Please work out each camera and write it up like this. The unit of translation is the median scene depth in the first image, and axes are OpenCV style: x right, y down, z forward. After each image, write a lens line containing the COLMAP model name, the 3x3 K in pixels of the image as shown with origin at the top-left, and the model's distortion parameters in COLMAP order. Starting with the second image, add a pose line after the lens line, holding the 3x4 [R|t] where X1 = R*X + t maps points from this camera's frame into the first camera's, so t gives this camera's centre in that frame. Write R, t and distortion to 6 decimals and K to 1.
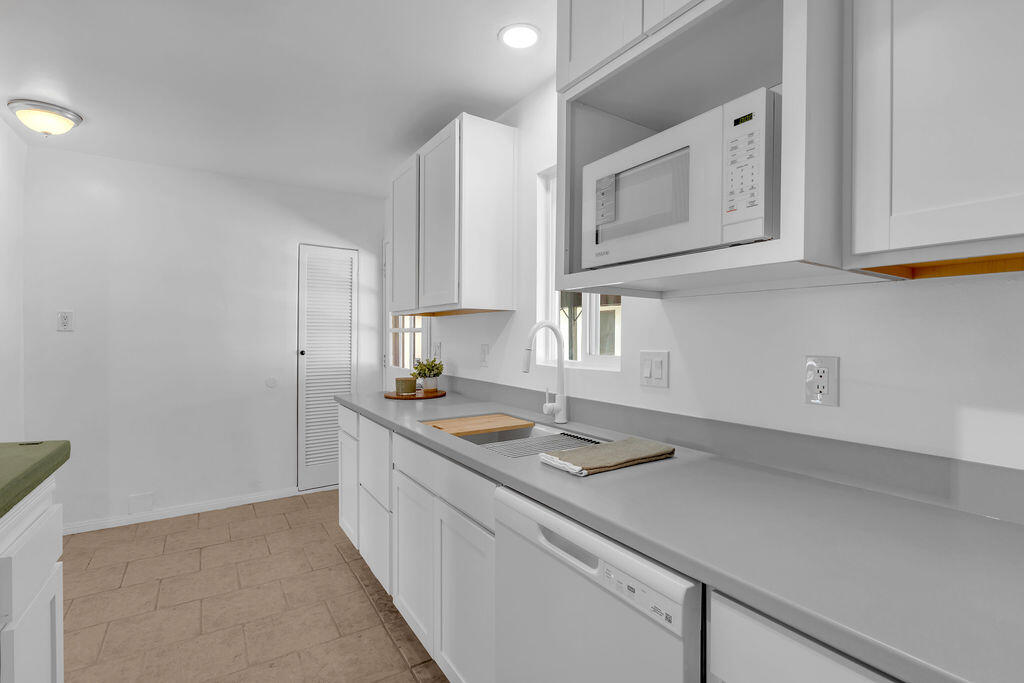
lens RADIAL K [[481.2, 0, 516.2], [0, 481.2, 339.2], [0, 0, 1]] dist [-0.002867, -0.001813]
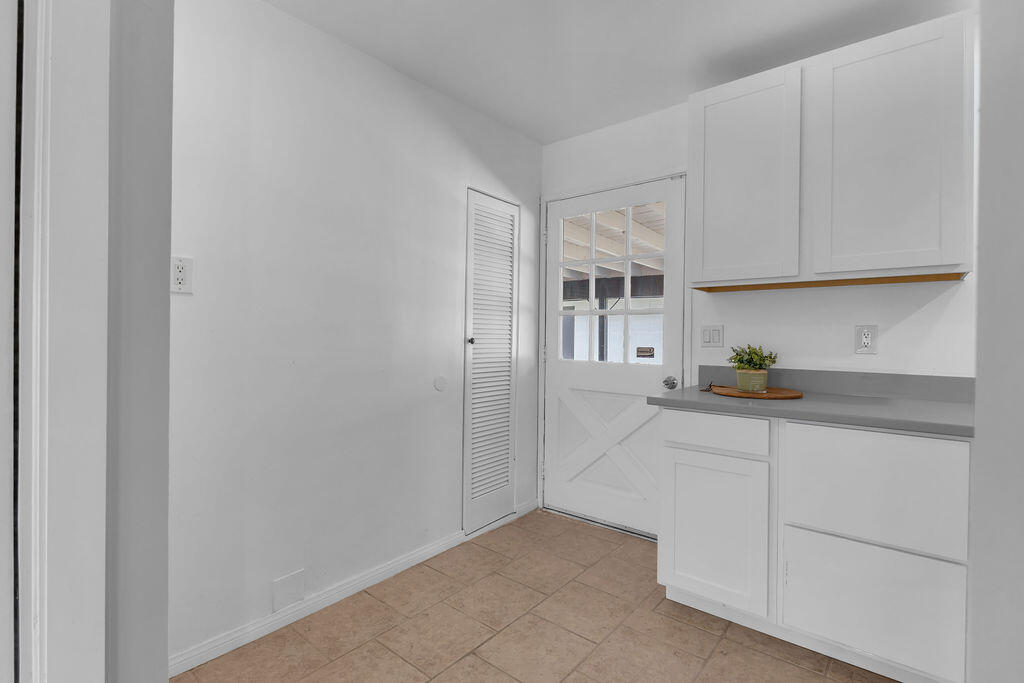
lens RADIAL K [[481.2, 0, 511.6], [0, 481.2, 341.0], [0, 0, 1]] dist [-0.002867, -0.001813]
pose [[0.955307, 0.006773, 0.295538, -0.596914], [-0.007145, 0.999974, 0.000176, 0.027609], [-0.295529, -0.002280, 0.955331, 0.300842]]
